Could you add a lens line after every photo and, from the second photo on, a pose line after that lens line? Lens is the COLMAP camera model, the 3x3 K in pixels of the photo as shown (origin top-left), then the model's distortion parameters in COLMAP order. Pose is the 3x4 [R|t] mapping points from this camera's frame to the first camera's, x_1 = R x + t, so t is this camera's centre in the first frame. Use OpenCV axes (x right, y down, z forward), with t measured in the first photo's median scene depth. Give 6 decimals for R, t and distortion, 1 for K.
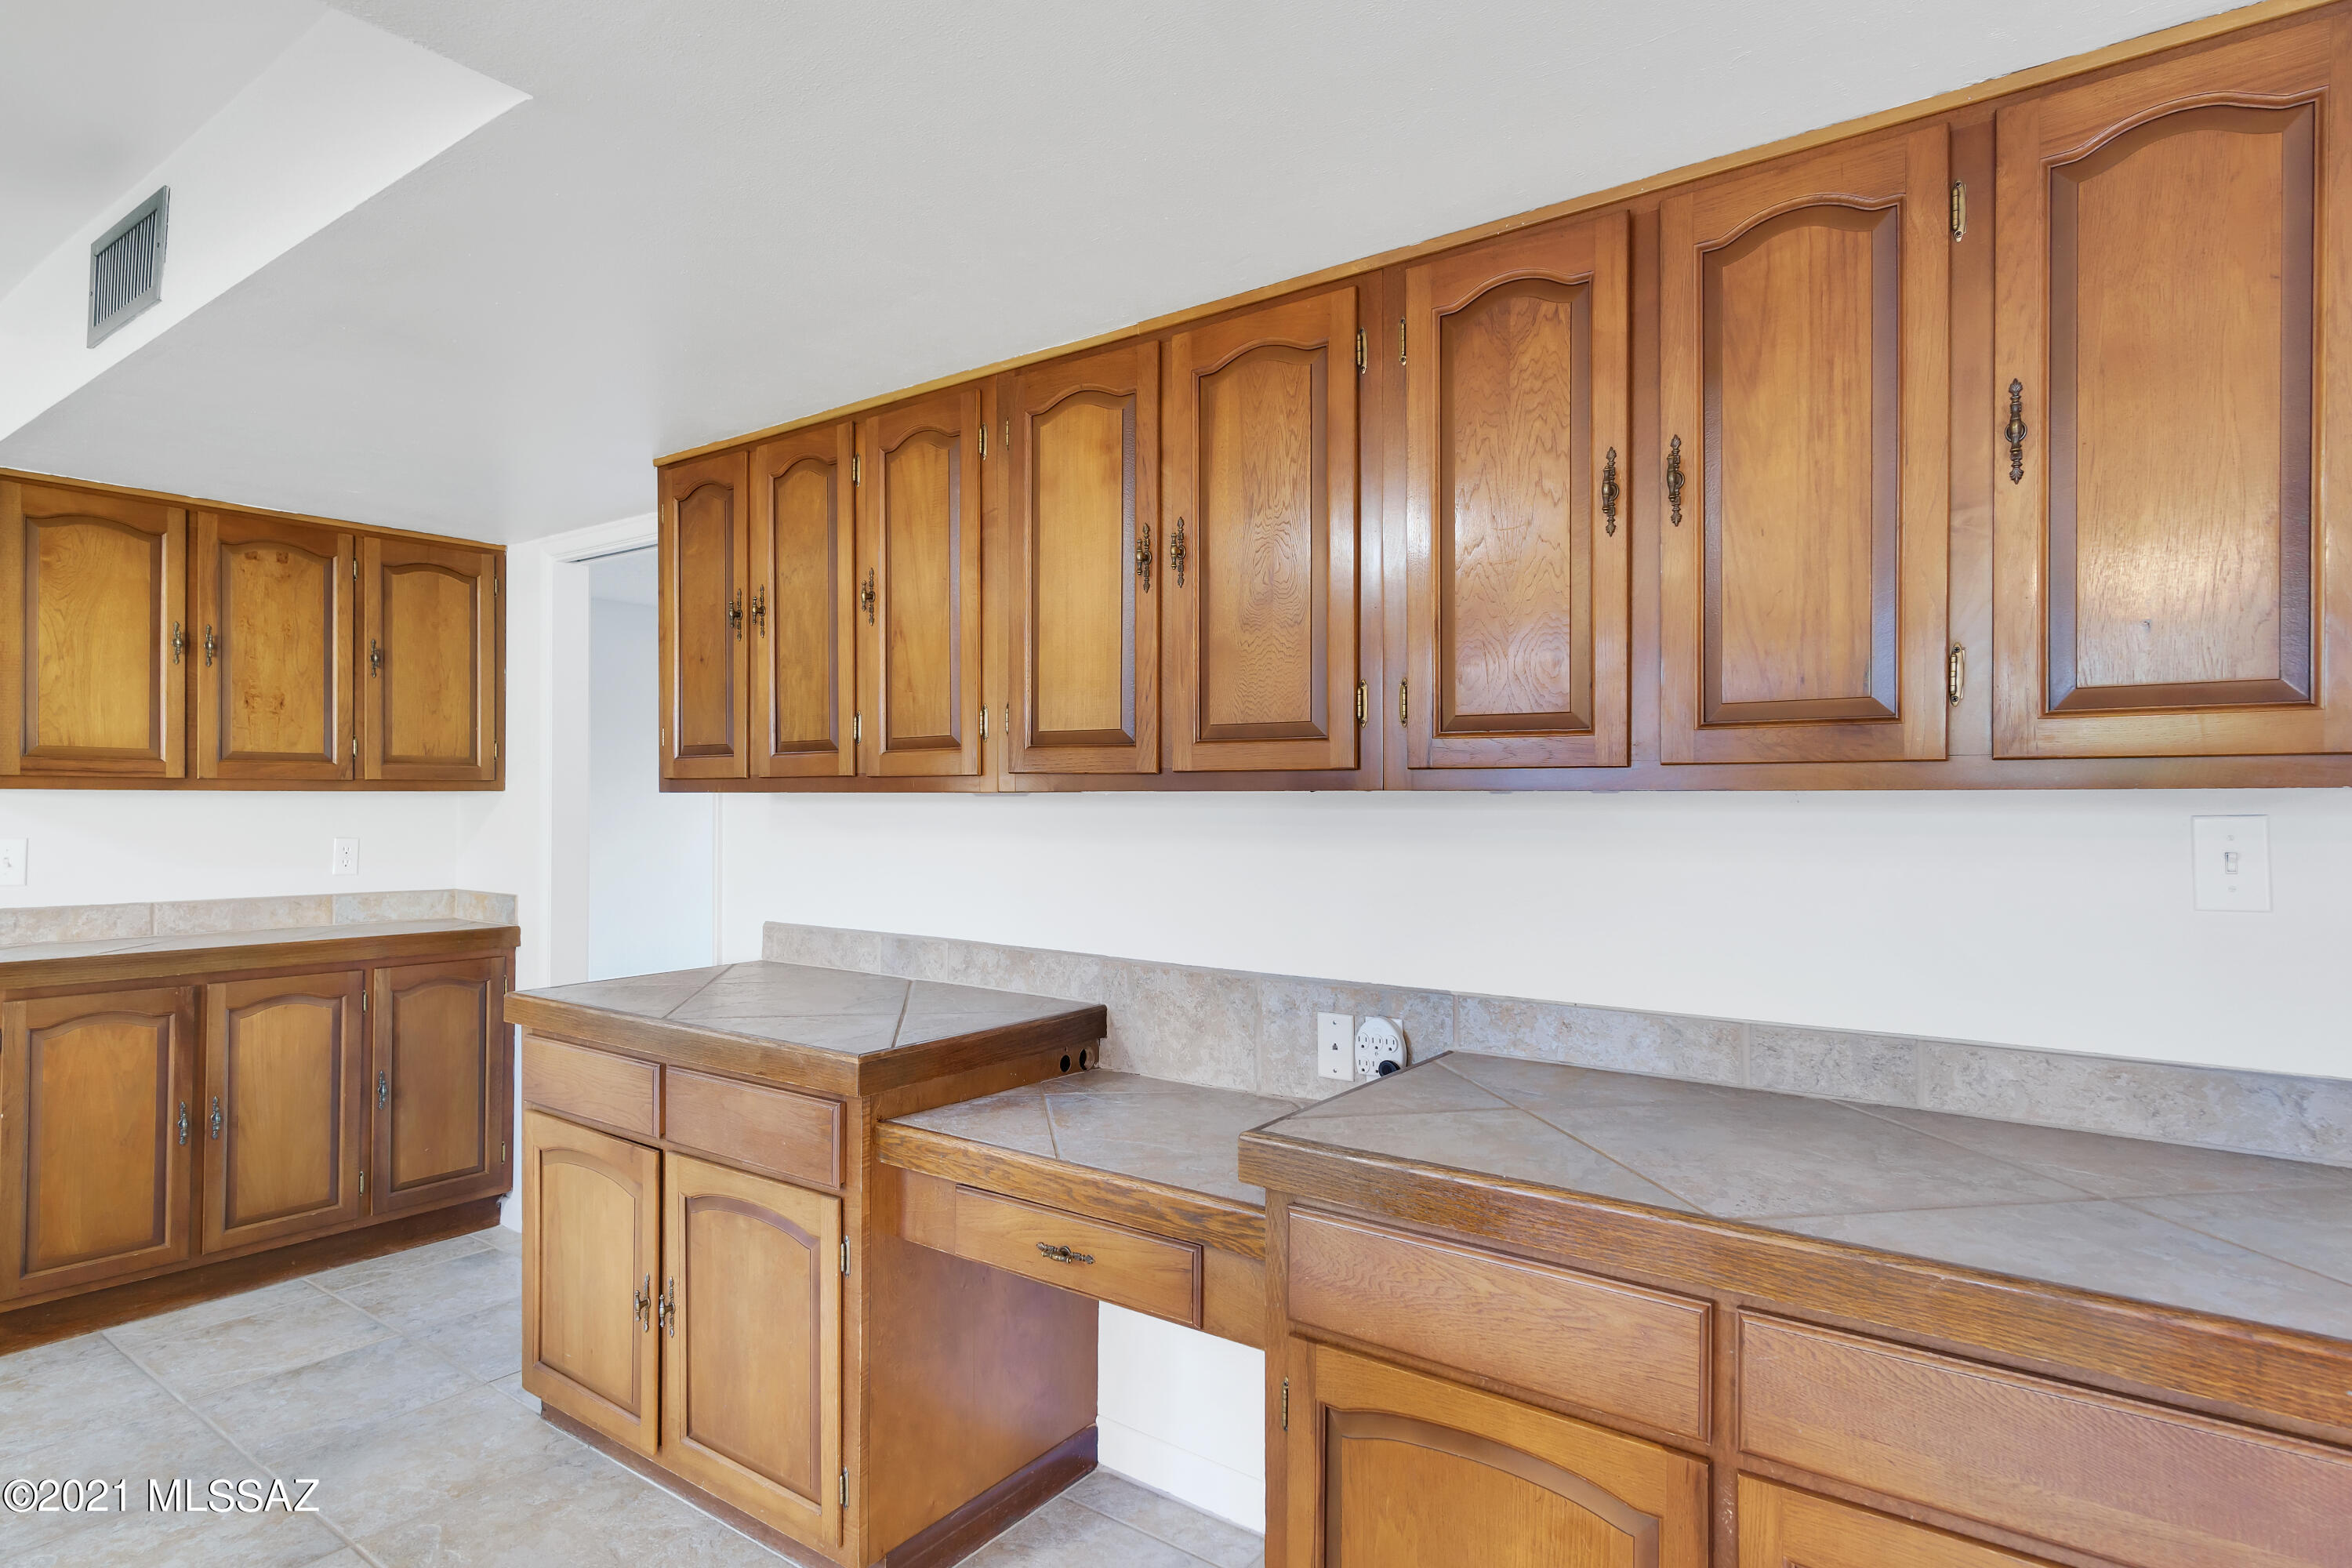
lens RADIAL K [[1249.9, 0, 1176.0], [0, 1249.9, 784.0], [0, 0, 1]] dist [0.002954, 0.002036]
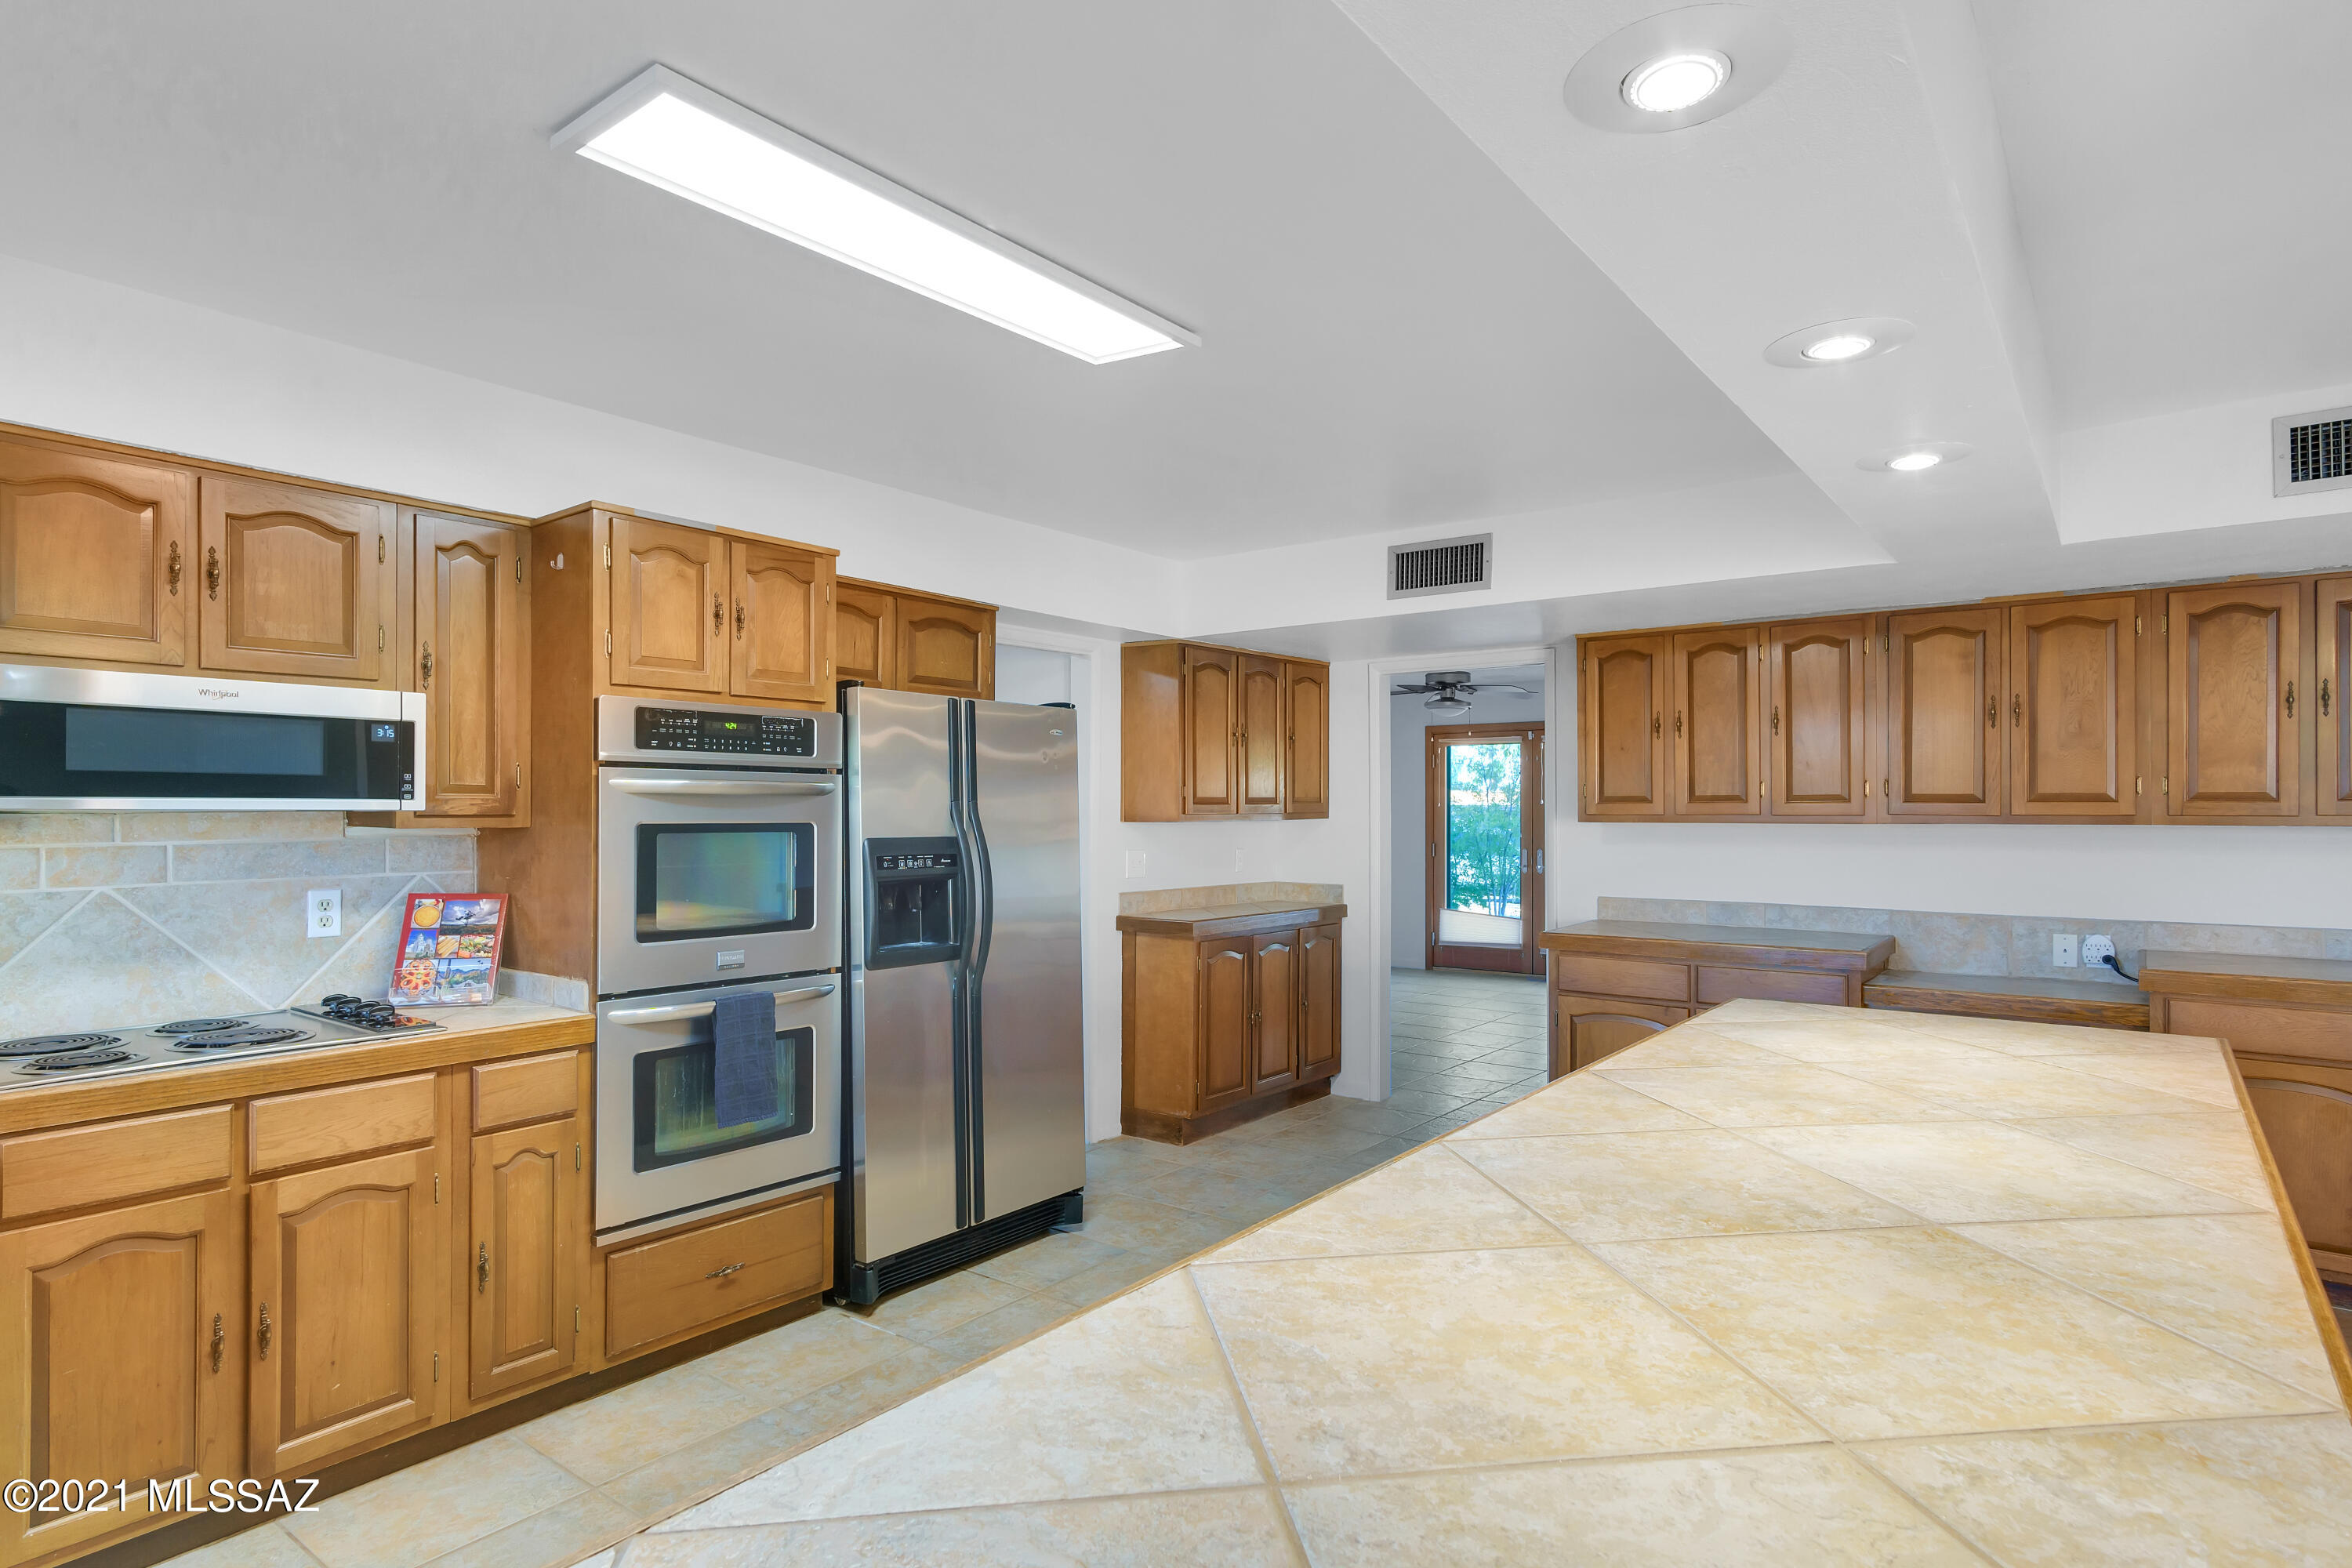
lens RADIAL K [[1249.9, 0, 1176.0], [0, 1249.9, 784.0], [0, 0, 1]] dist [0.002954, 0.002036]
pose [[0.999755, -0.005239, -0.021487, -1.167331], [0.005095, 0.999964, -0.006715, -0.047229], [0.021522, 0.006604, 0.999747, -0.969027]]
